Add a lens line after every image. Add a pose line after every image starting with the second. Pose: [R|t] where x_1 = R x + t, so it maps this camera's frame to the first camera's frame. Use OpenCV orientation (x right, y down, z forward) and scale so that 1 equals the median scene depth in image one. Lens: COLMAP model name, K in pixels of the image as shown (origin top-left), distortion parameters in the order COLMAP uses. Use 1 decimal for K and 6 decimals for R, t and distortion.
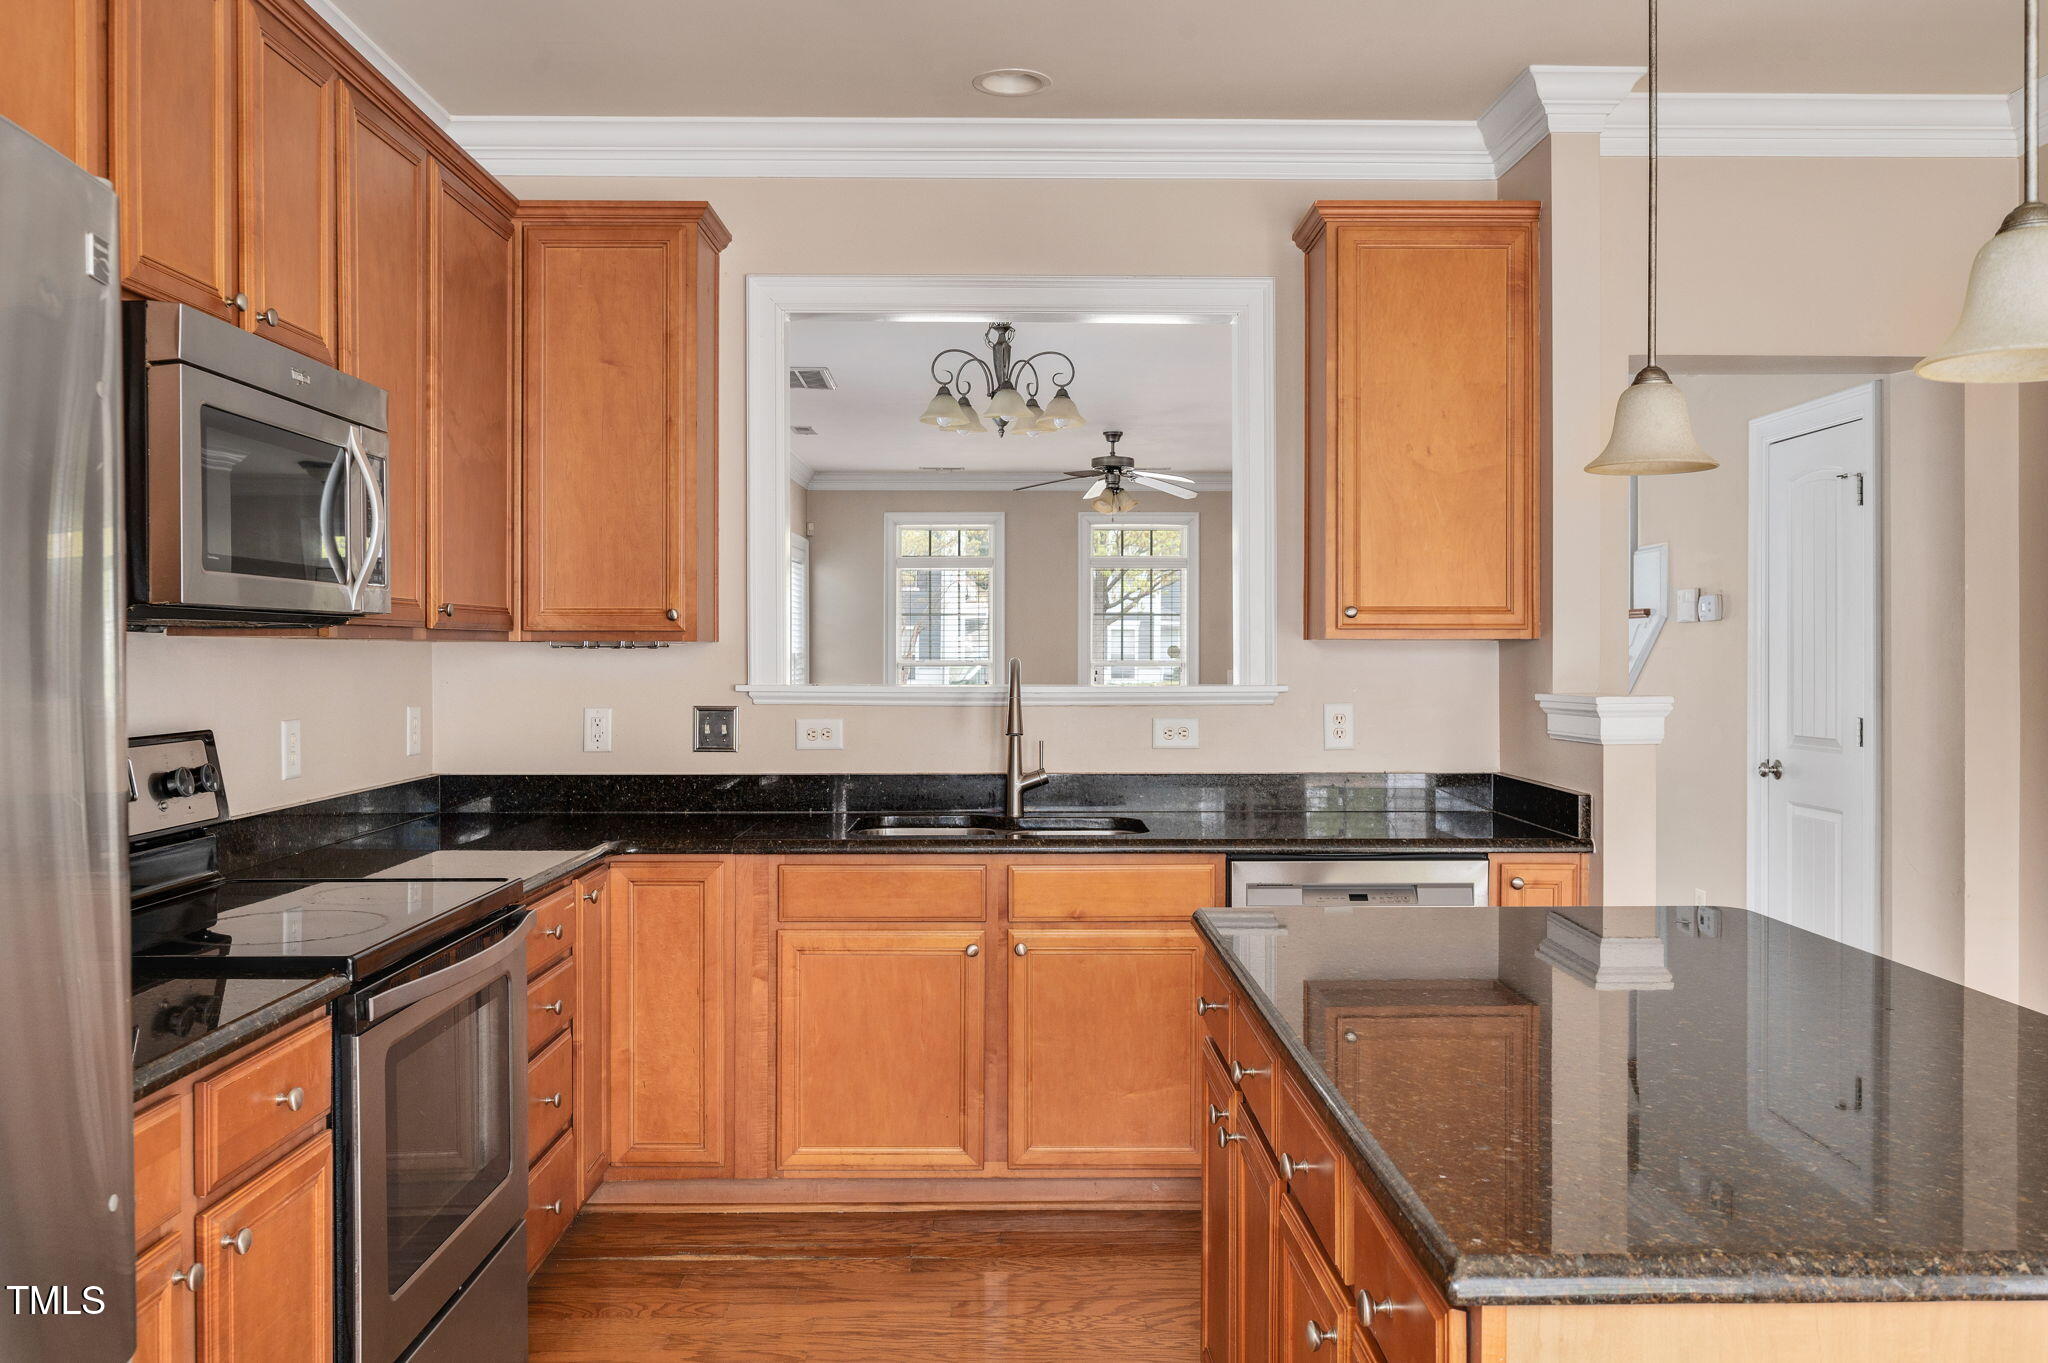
lens RADIAL K [[1551.5, 0, 1024.3], [0, 1551.5, 657.1], [0, 0, 1]] dist [-0.002308, -0.002508]
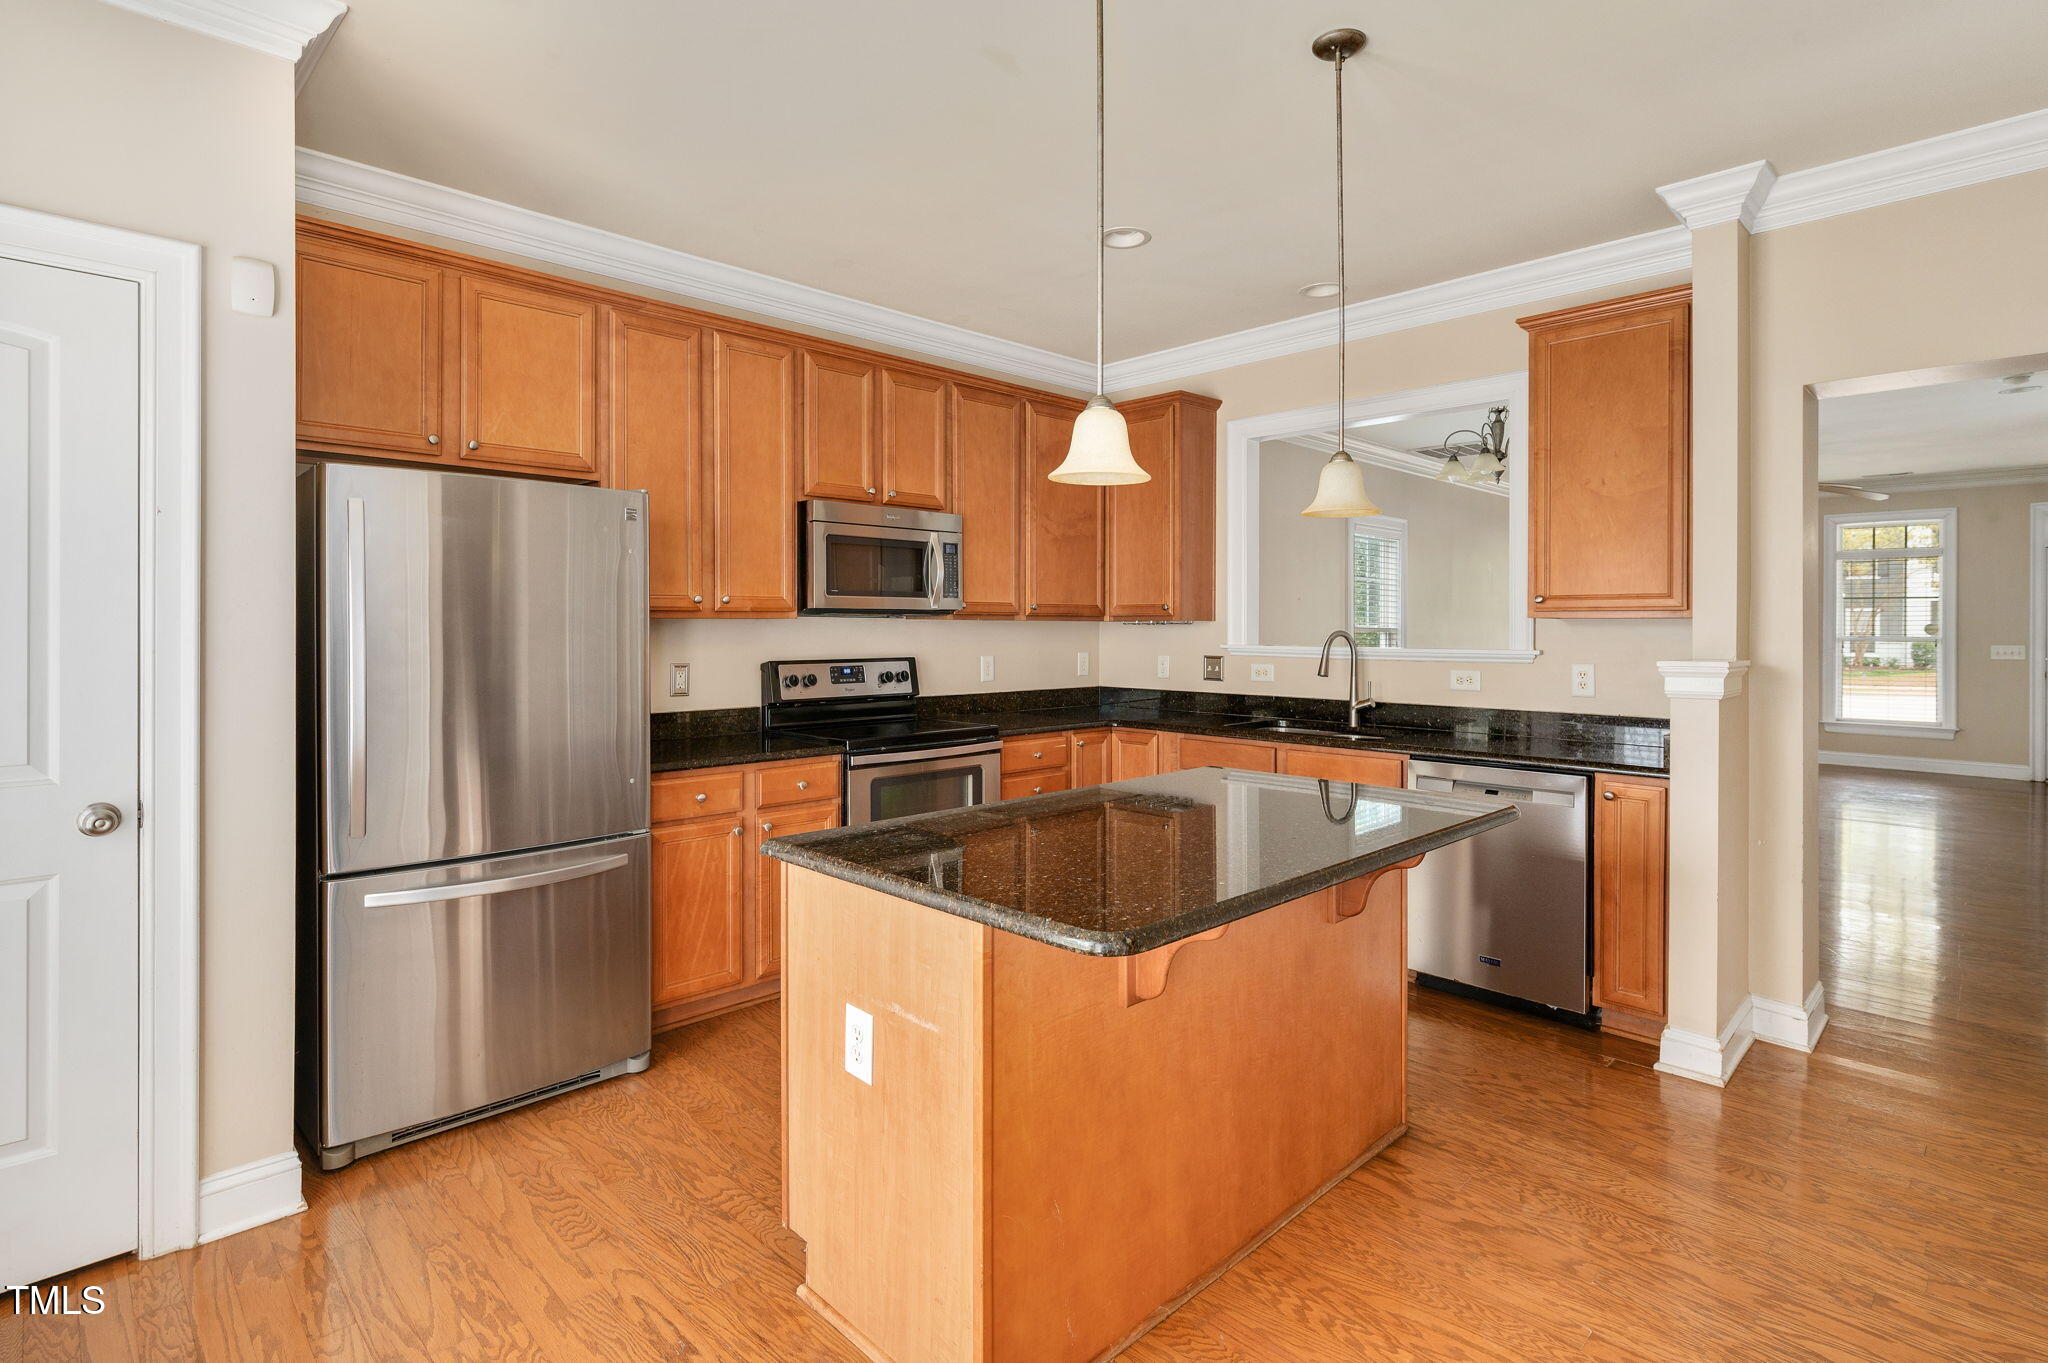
lens RADIAL K [[1003.6, 0, 1065.8], [0, 1003.6, 626.0], [0, 0, 1]] dist [0.000046, -0.000180]
pose [[0.709337, 0.000926, -0.704869, 0.550438], [-0.004228, 0.999987, -0.002940, 0.000239], [0.704857, 0.005066, 0.709331, 0.027752]]
